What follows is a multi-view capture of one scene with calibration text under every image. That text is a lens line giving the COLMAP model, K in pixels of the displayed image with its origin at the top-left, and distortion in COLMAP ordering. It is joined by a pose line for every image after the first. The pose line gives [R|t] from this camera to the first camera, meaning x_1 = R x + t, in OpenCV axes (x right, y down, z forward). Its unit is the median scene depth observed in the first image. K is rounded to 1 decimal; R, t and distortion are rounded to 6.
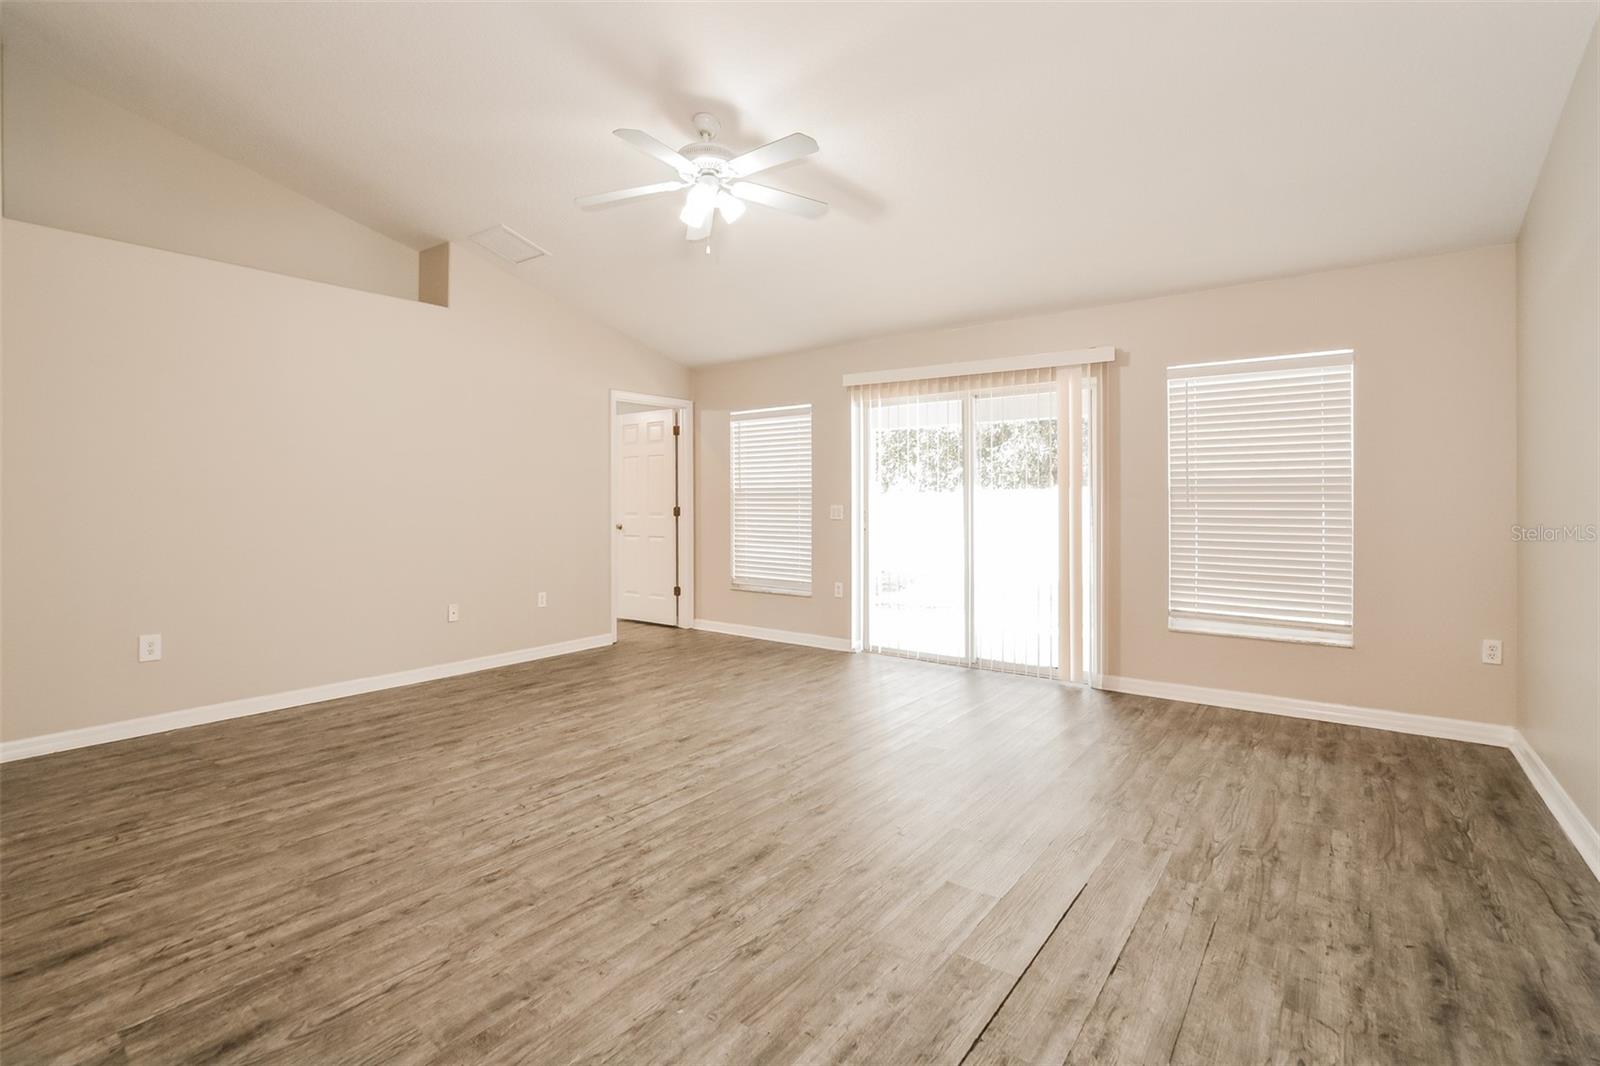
lens RADIAL K [[727.2, 0, 802.6], [0, 727.2, 523.1], [0, 0, 1]] dist [-0.000045, 0.000008]
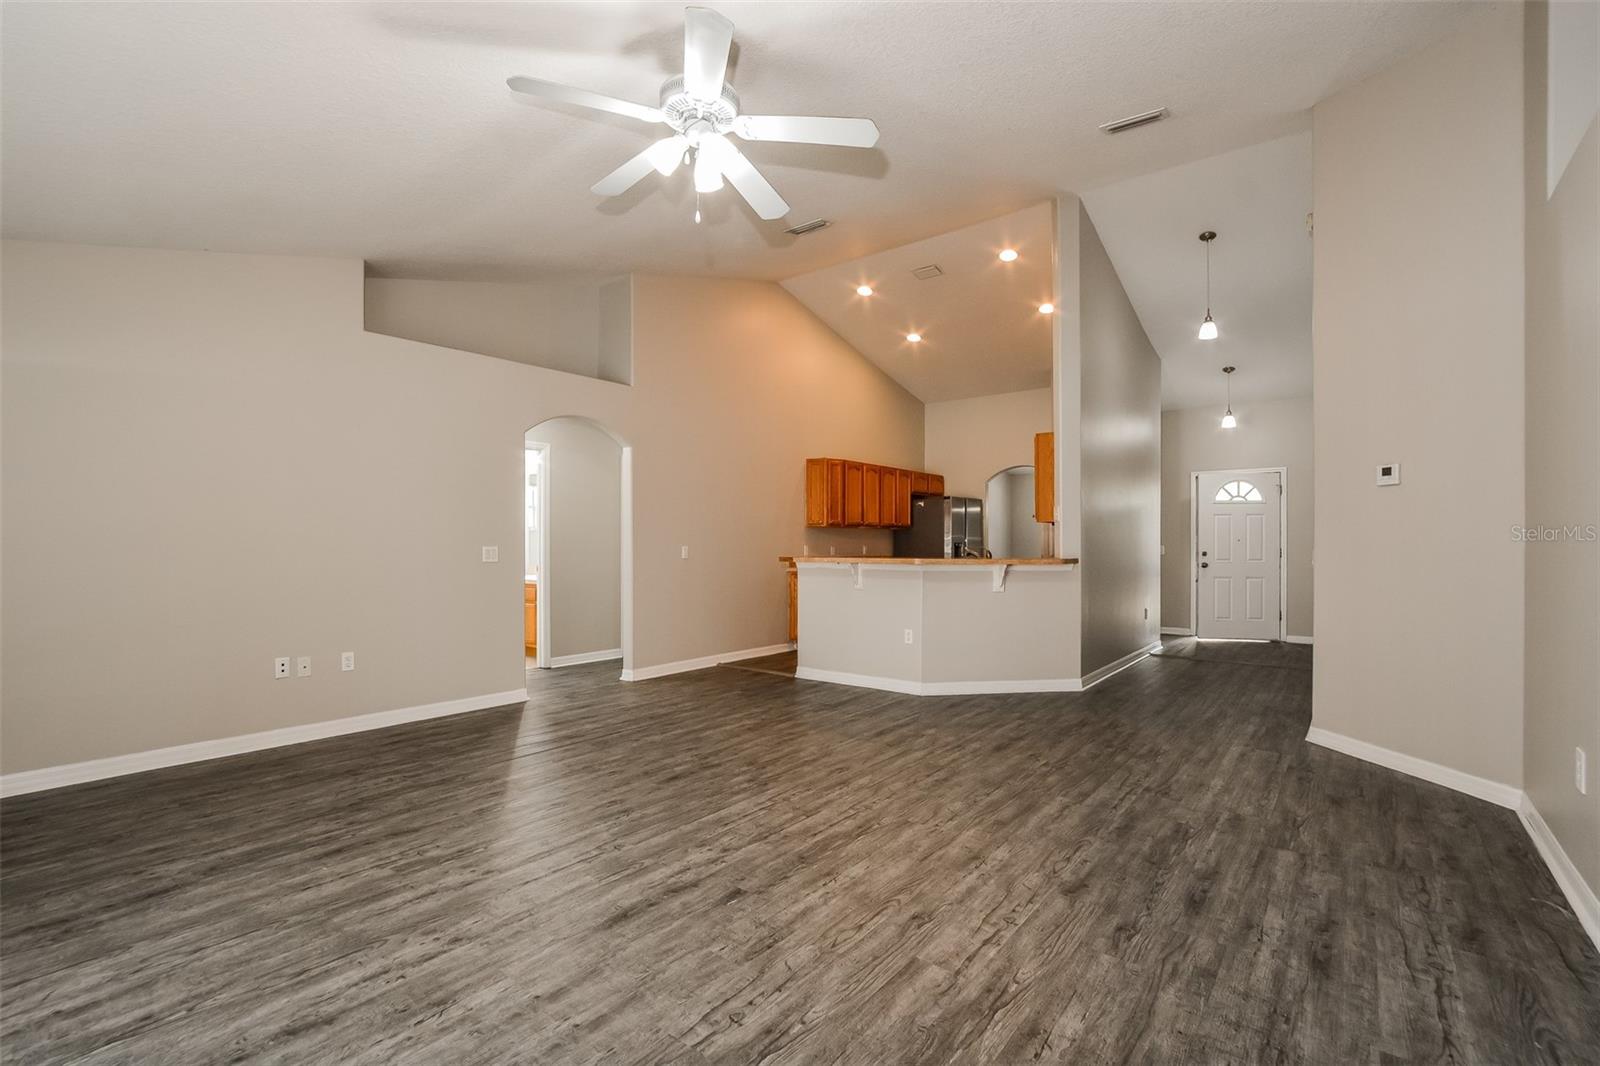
lens RADIAL K [[727.2, 0, 803.4], [0, 727.2, 540.1], [0, 0, 1]] dist [-0.000045, 0.000008]
pose [[-0.999633, 0.004927, 0.026630, -0.345790], [0.005733, 0.999525, 0.030274, -0.072354], [-0.026468, 0.030416, -0.999187, 2.326756]]
